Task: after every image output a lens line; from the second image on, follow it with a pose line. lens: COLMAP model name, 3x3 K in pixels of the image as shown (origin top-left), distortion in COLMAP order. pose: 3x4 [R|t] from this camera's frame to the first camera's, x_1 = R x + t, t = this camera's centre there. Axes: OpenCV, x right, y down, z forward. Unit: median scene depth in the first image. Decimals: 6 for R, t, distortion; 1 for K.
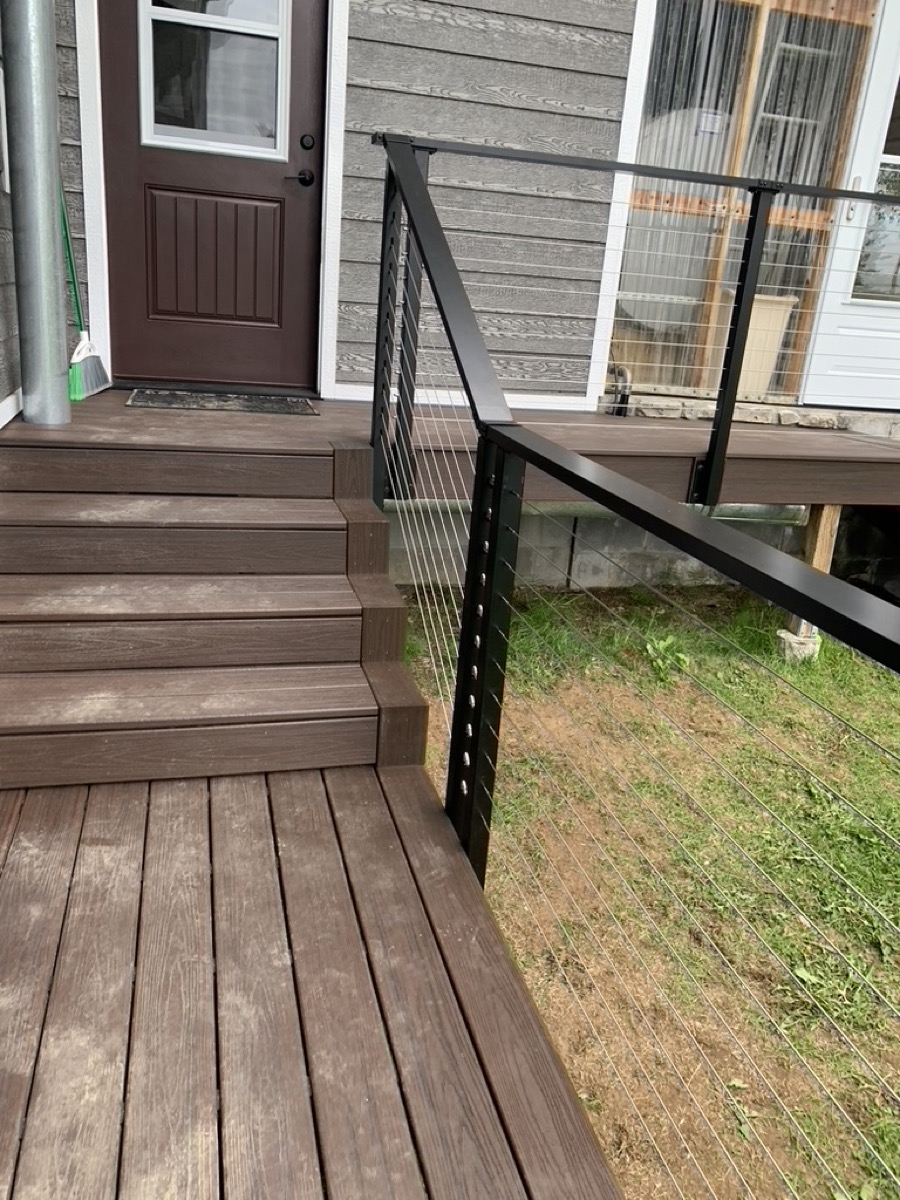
lens RADIAL K [[925.1, 0, 443.8], [0, 925.1, 596.7], [0, 0, 1]] dist [0.008431, 0.008218]
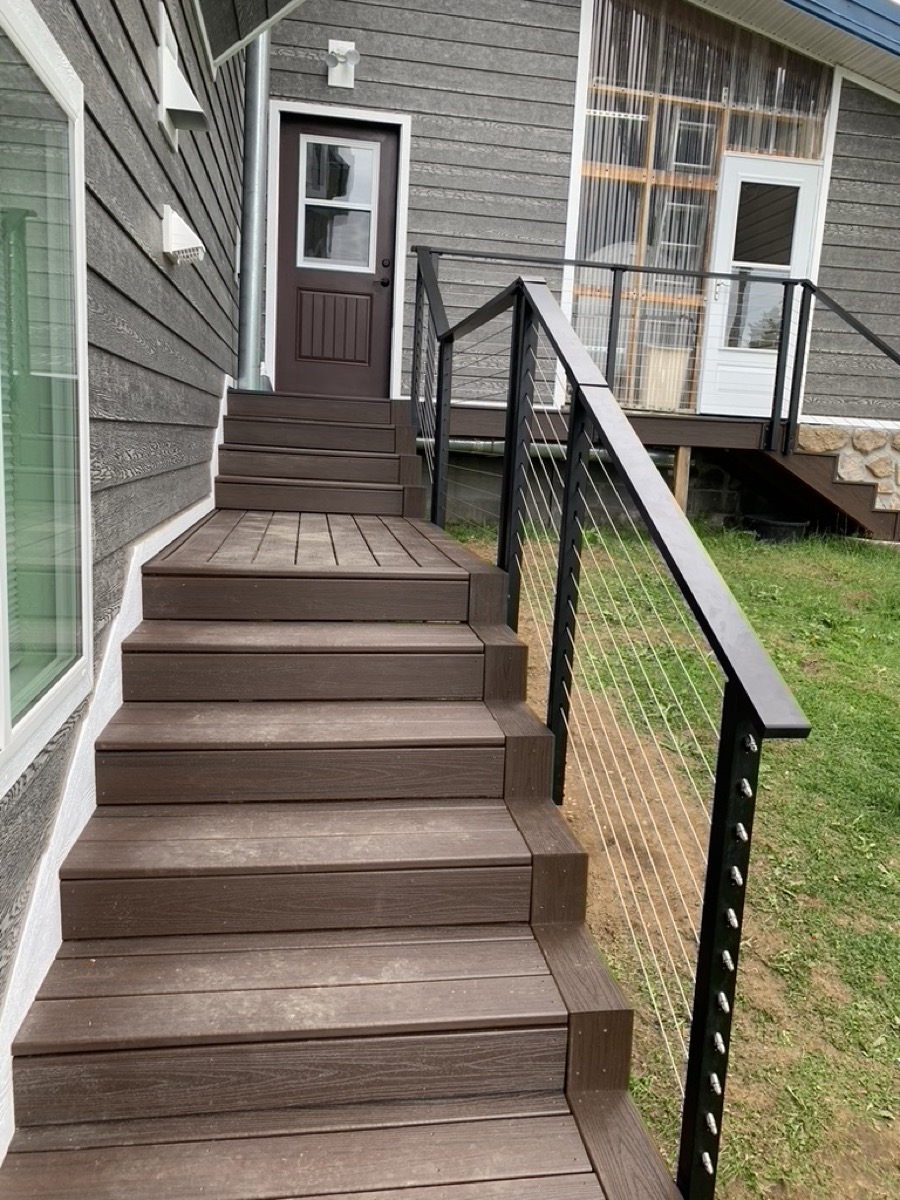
lens RADIAL K [[925.1, 0, 455.9], [0, 925.1, 601.9], [0, 0, 1]] dist [0.008431, 0.008218]
pose [[0.995076, -0.006165, -0.098918, 0.162187], [-0.009802, 0.987049, -0.160119, 0.445919], [0.098624, 0.160301, 0.982129, -0.649095]]
